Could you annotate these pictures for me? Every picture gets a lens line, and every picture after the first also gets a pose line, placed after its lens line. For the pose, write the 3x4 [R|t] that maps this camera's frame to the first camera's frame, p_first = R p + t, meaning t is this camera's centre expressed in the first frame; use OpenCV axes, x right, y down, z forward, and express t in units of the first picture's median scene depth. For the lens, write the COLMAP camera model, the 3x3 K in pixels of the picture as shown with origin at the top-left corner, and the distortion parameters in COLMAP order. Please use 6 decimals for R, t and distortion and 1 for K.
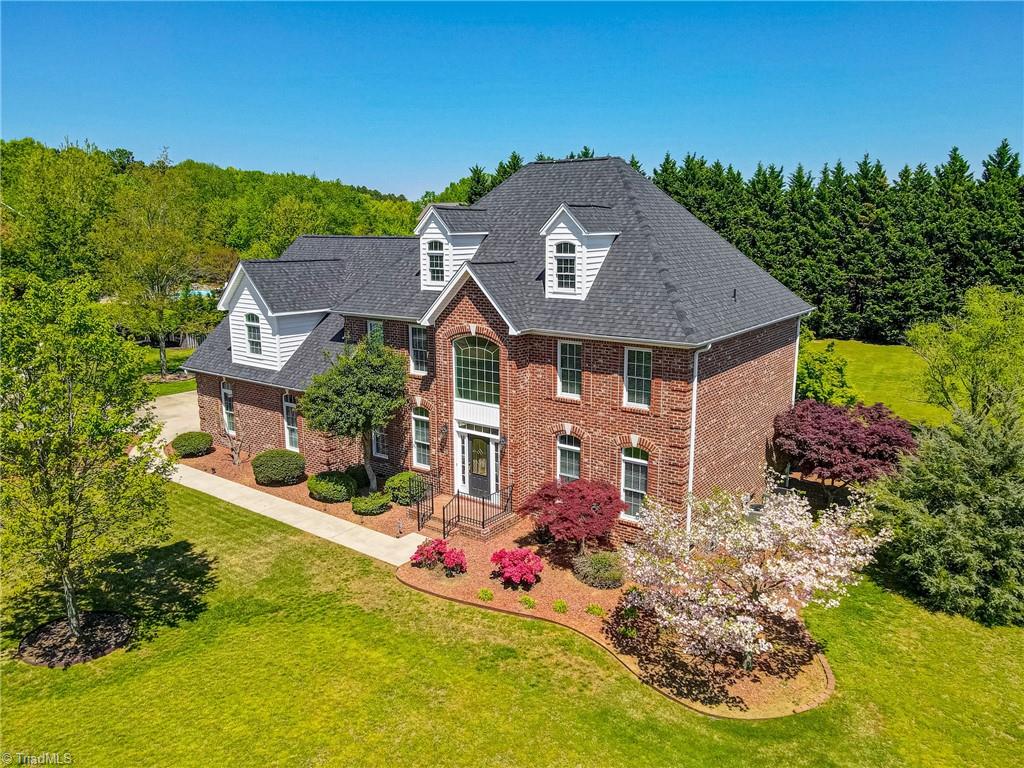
lens RADIAL K [[749.9, 0, 512.0], [0, 749.9, 384.0], [0, 0, 1]] dist [0.012621, 0.006773]
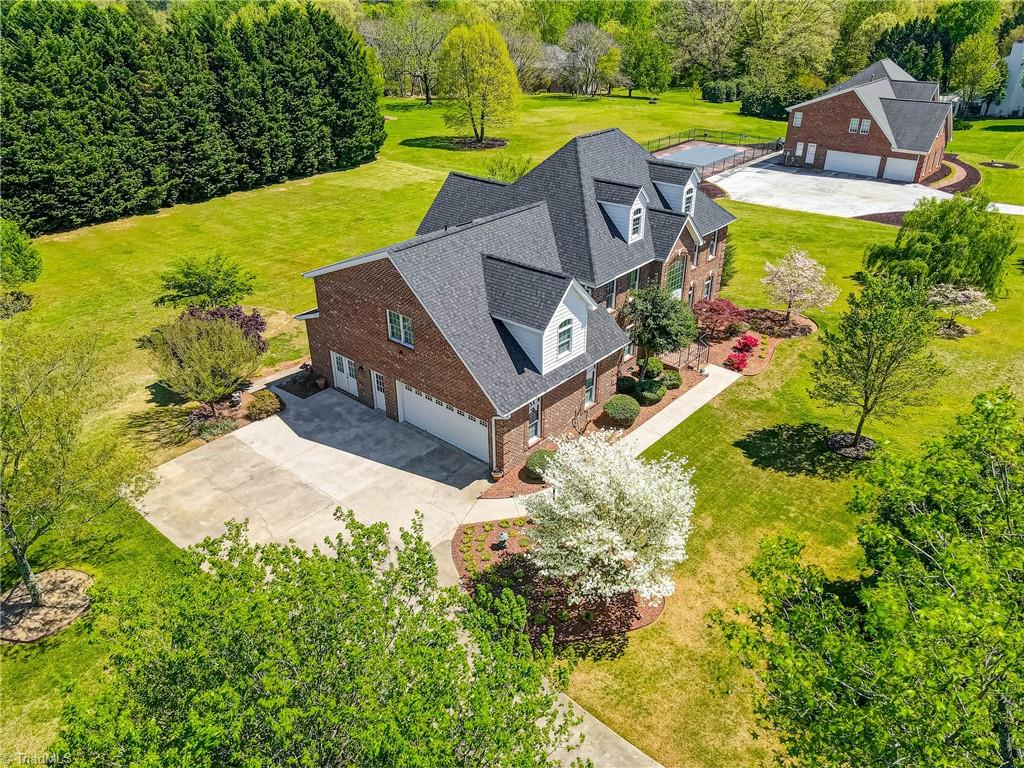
lens RADIAL K [[749.9, 0, 512.0], [0, 749.9, 384.0], [0, 0, 1]] dist [0.012621, 0.006773]
pose [[0.075731, -0.476690, 0.875803, -1.739776], [0.205825, 0.866883, 0.454037, -0.675894], [-0.975654, 0.145878, 0.163765, 1.161562]]
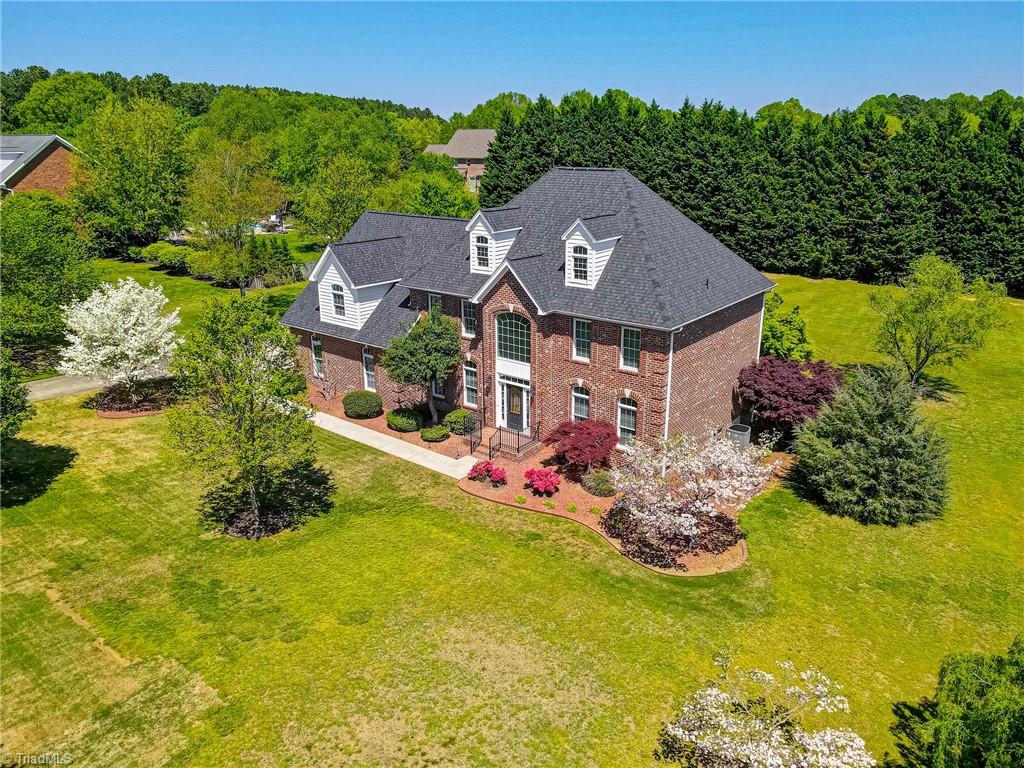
lens RADIAL K [[749.9, 0, 512.0], [0, 749.9, 384.0], [0, 0, 1]] dist [0.012621, 0.006773]
pose [[0.999457, 0.008290, -0.031884, -0.006321], [-0.004561, 0.993321, 0.115290, -0.094593], [0.032627, -0.115082, 0.992820, -0.362450]]
